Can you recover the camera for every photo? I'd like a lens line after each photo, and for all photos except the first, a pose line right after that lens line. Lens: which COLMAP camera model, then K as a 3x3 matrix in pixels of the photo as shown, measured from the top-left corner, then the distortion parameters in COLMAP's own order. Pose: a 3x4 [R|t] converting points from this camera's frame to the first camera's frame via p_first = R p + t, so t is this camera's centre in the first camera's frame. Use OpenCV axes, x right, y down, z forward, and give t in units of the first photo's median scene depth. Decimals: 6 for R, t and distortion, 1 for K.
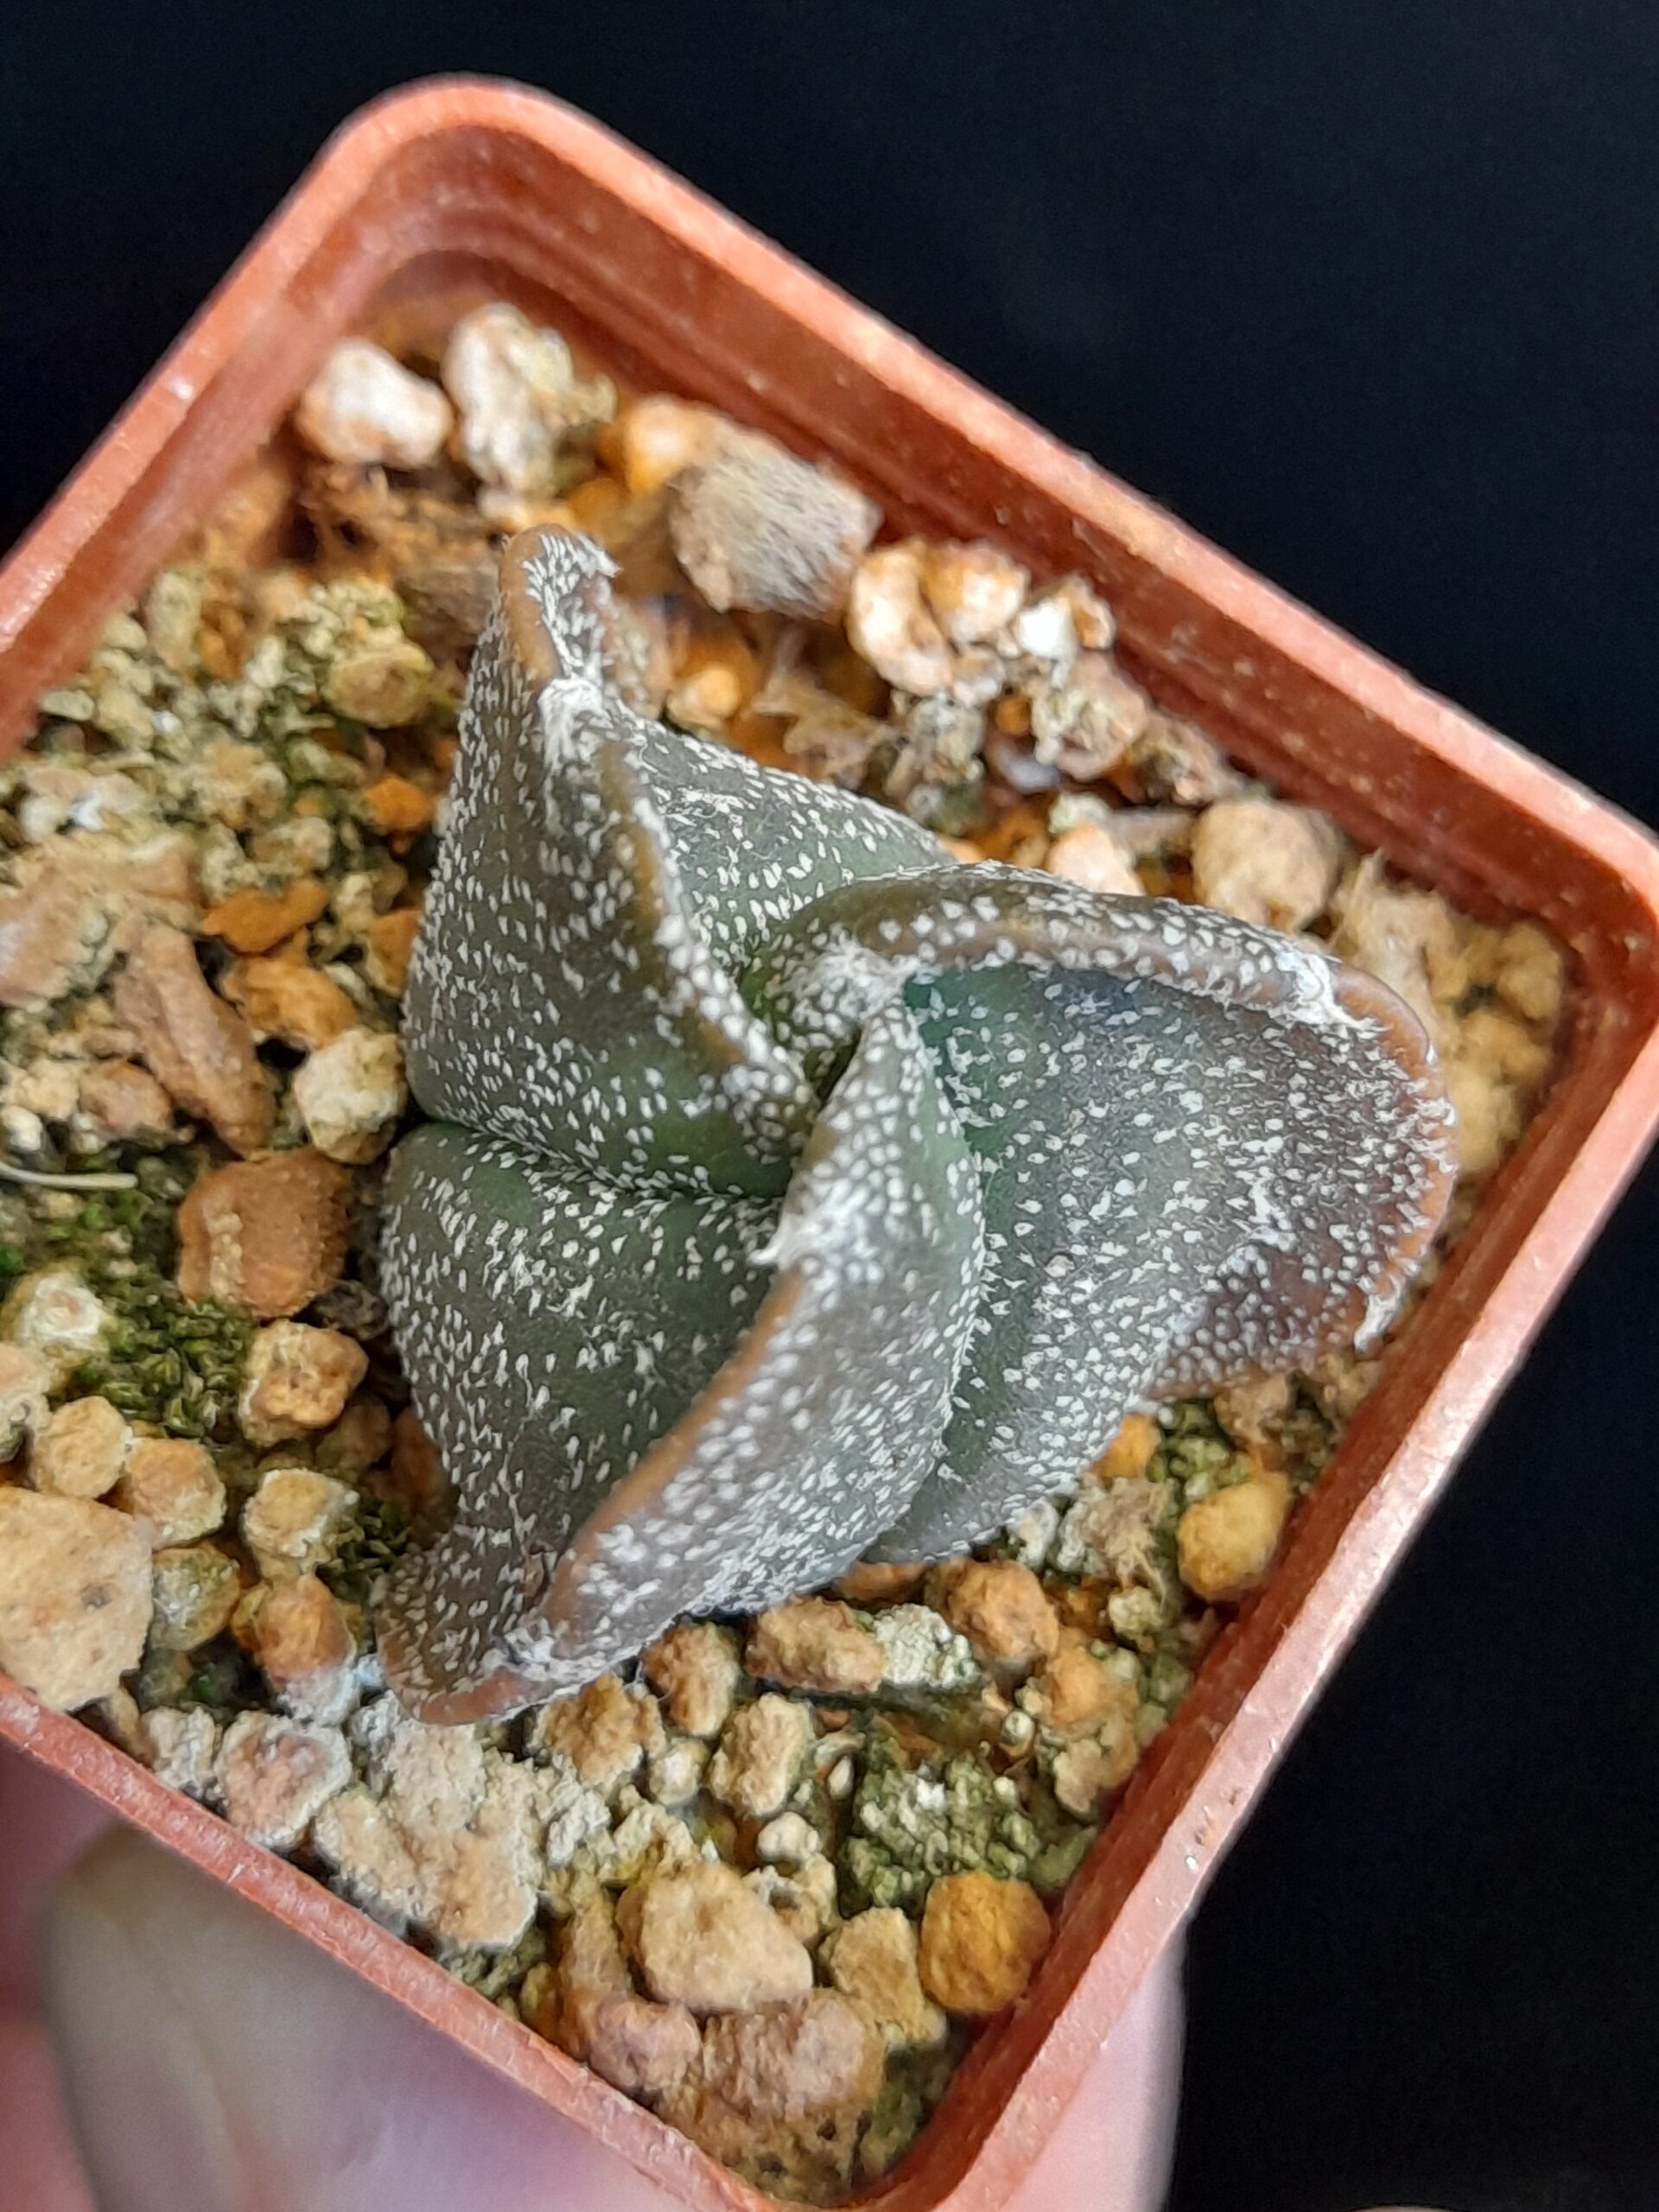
lens RADIAL K [[3500.3, 0, 829.5], [0, 3500.3, 1106.0], [0, 0, 1]] dist [0.179825, -1.779008]
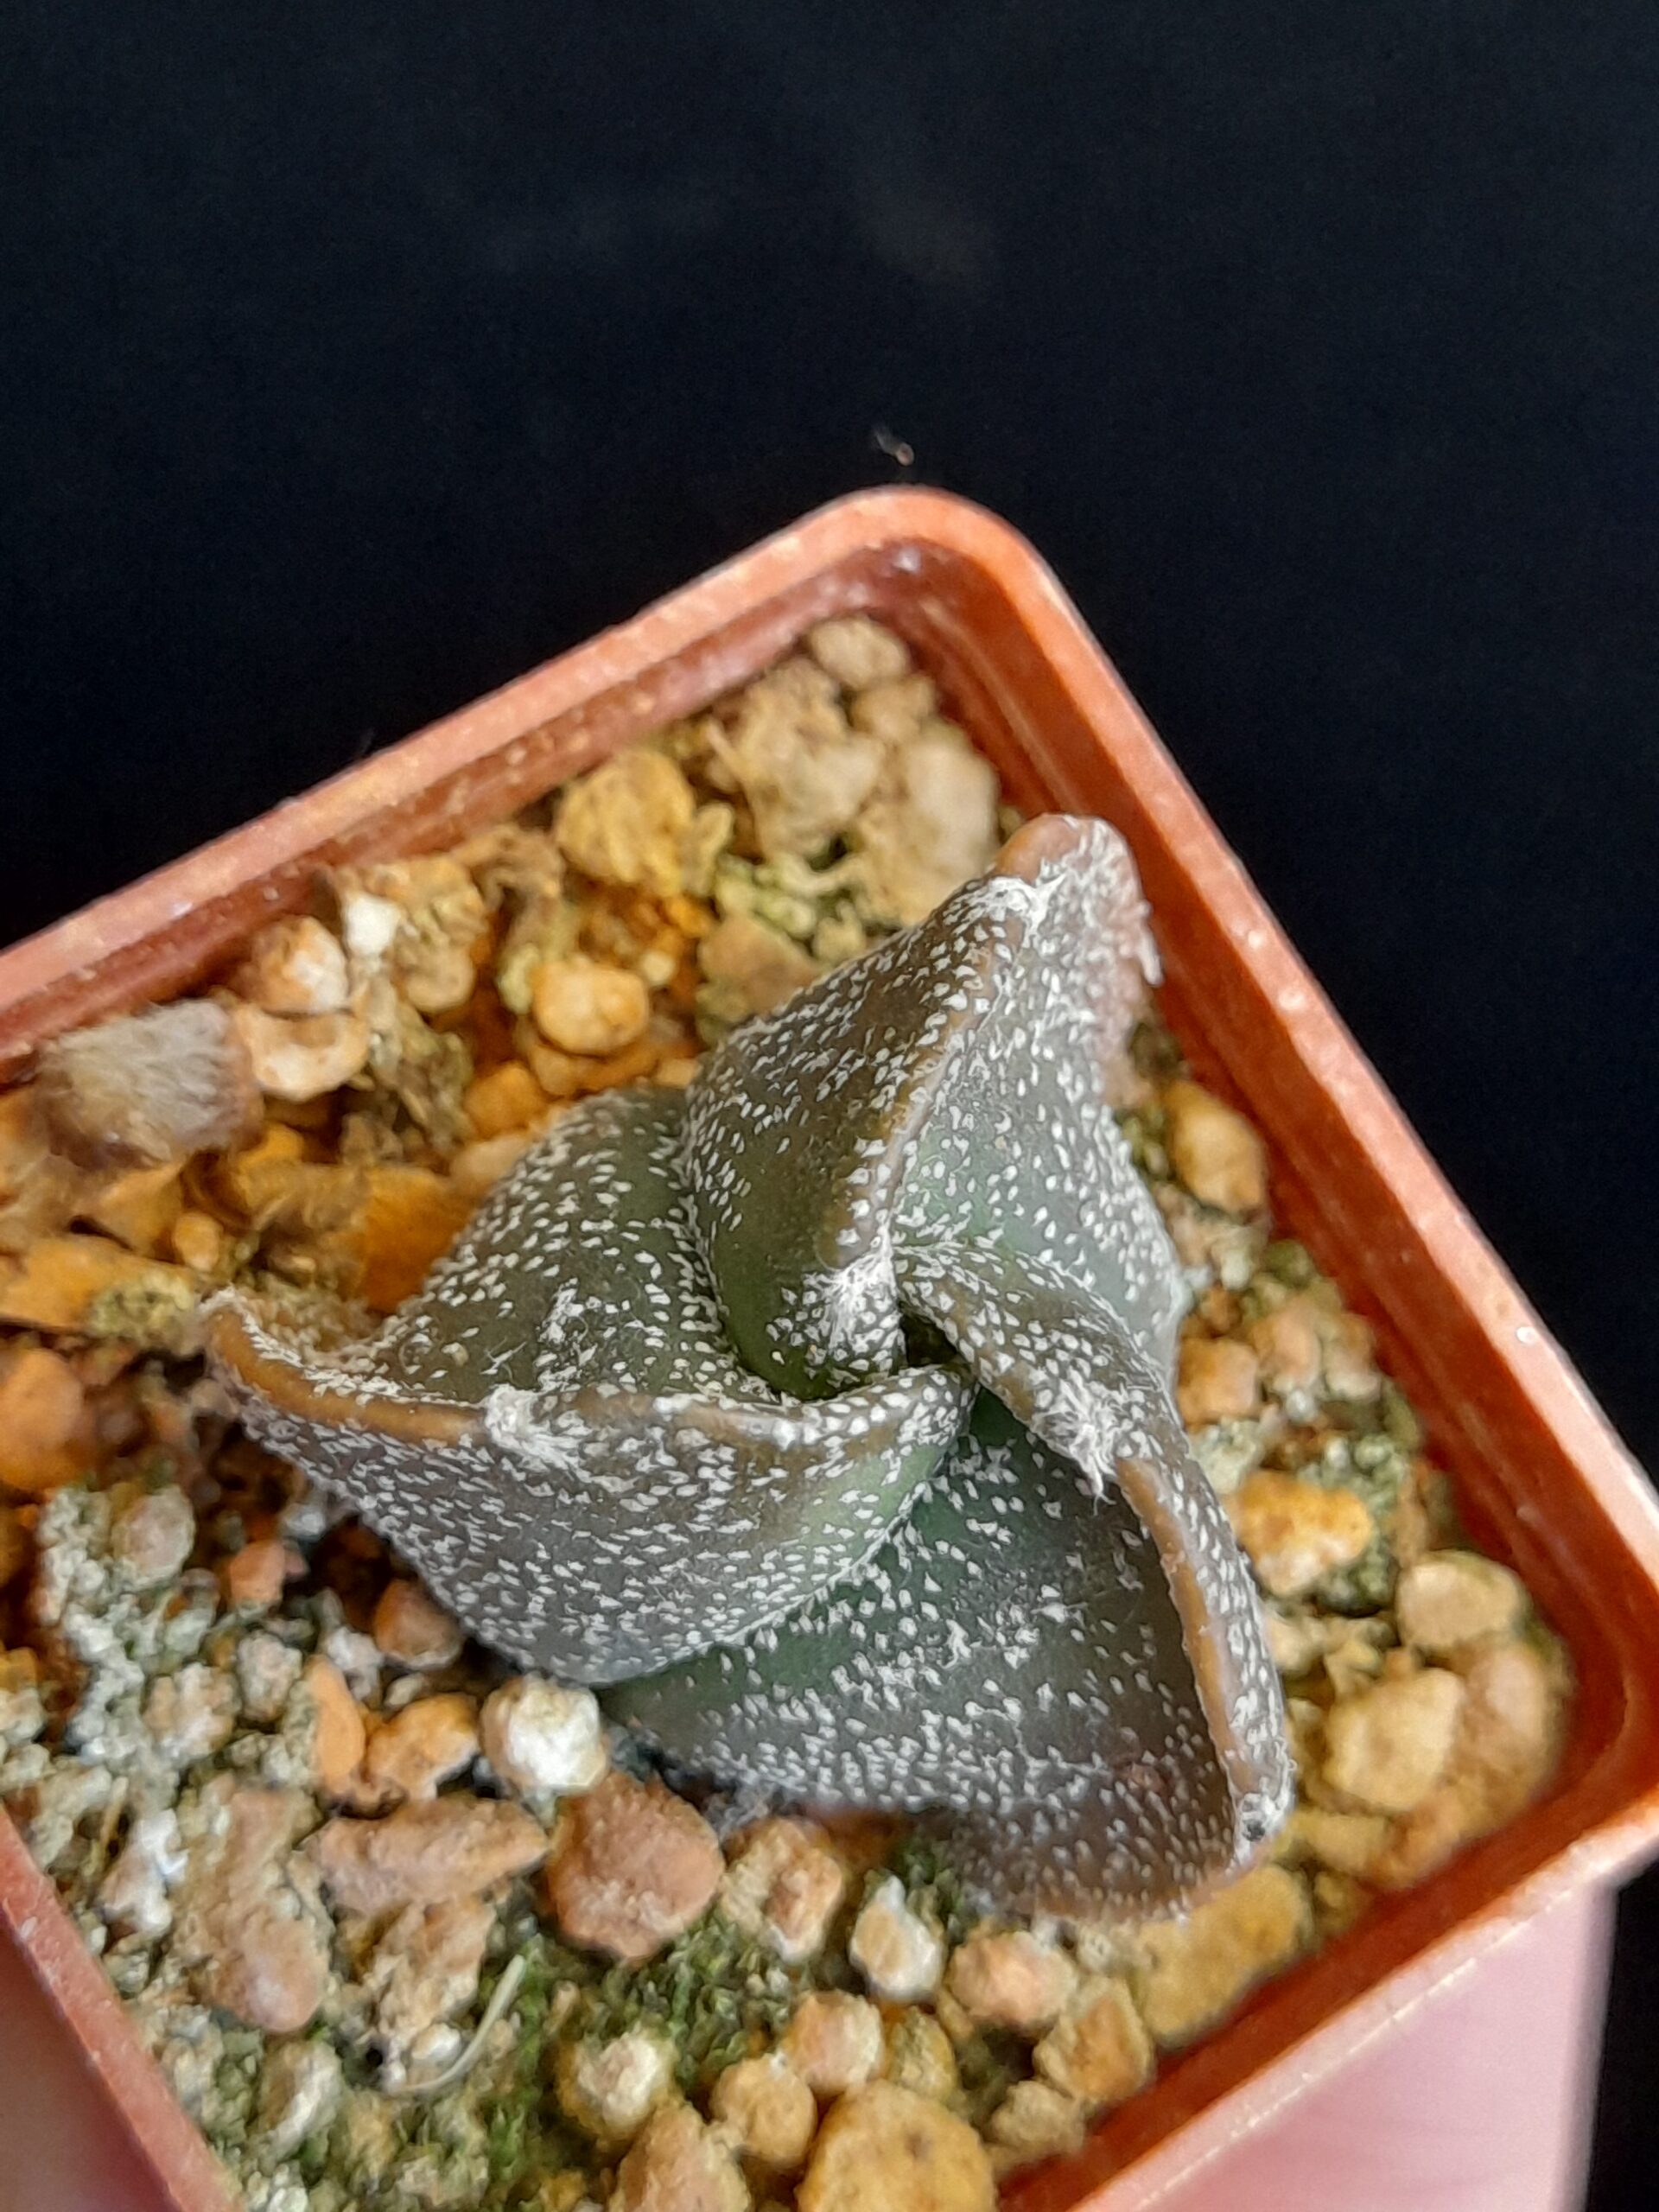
lens RADIAL K [[3500.3, 0, 829.5], [0, 3500.3, 1106.0], [0, 0, 1]] dist [0.179825, -1.779008]
pose [[0.423245, -0.893332, 0.151068, -0.104322], [0.830069, 0.449163, 0.330512, -0.403622], [-0.363111, -0.014491, 0.931633, 0.018592]]
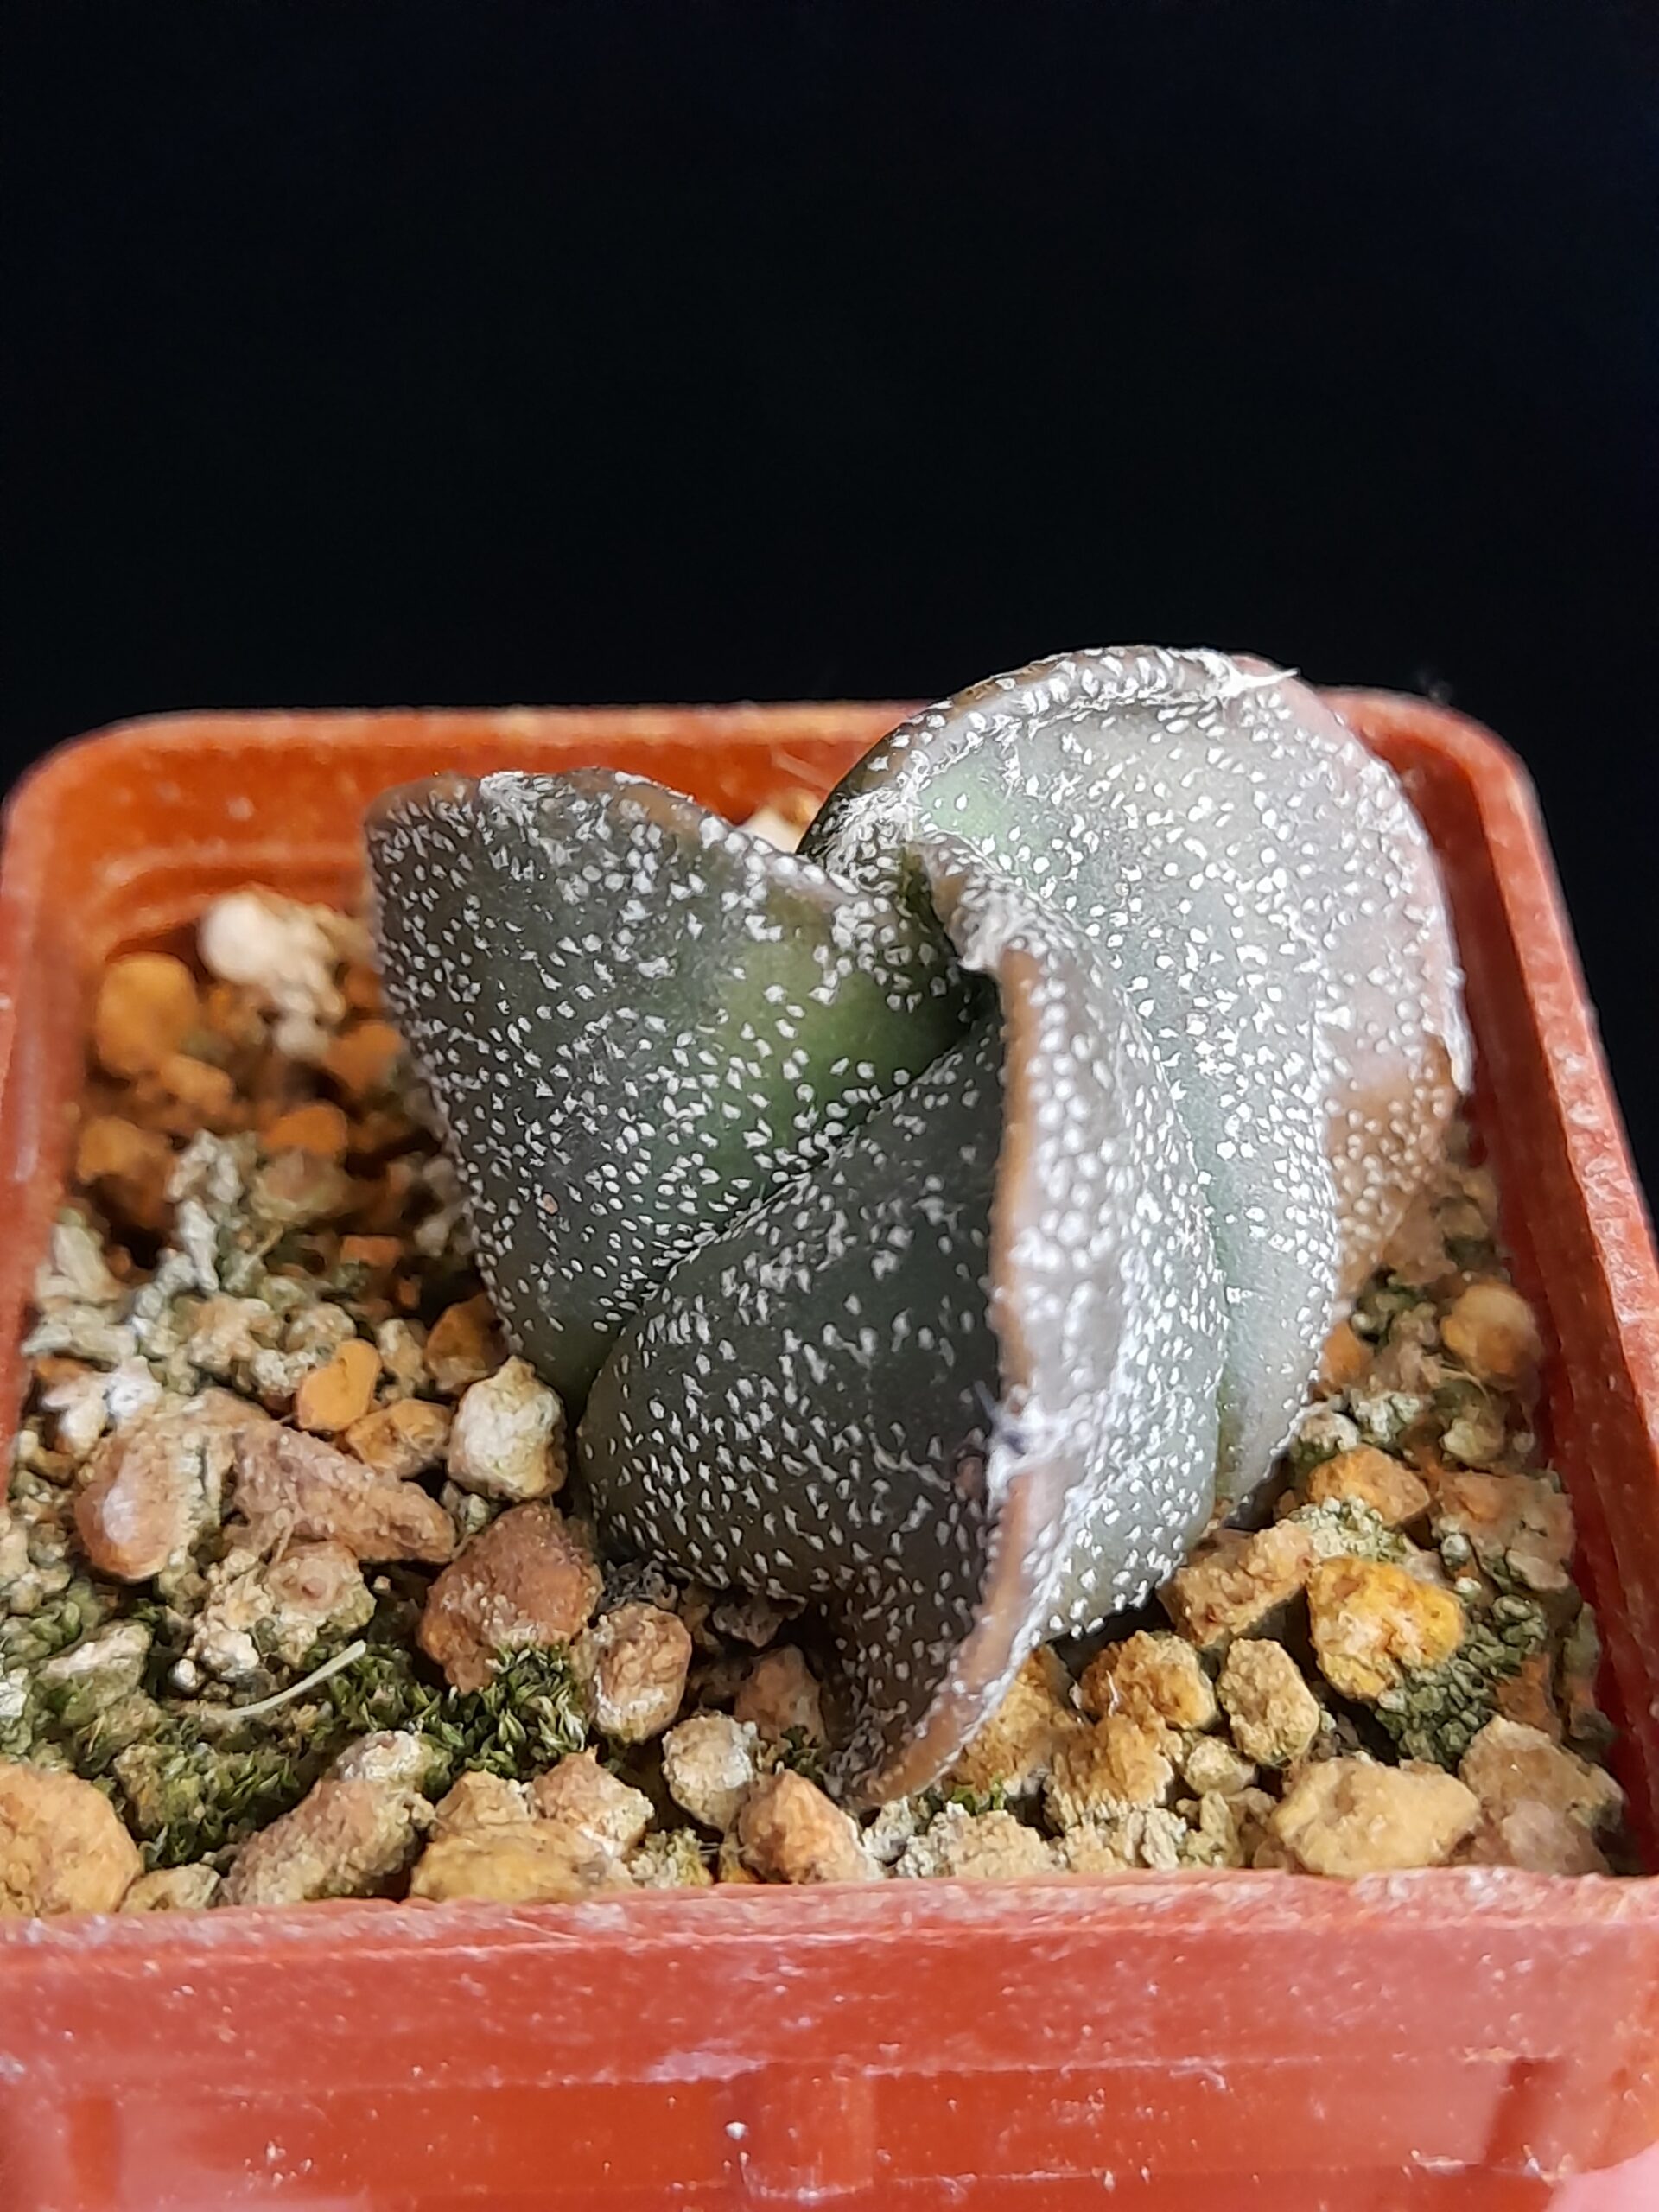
lens RADIAL K [[3500.3, 0, 829.5], [0, 3500.3, 1106.0], [0, 0, 1]] dist [0.179825, -1.779008]
pose [[0.810179, -0.500561, 0.305040, -0.354925], [0.586019, 0.703952, -0.401288, 0.421534], [-0.013864, 0.503875, 0.863666, 0.129768]]
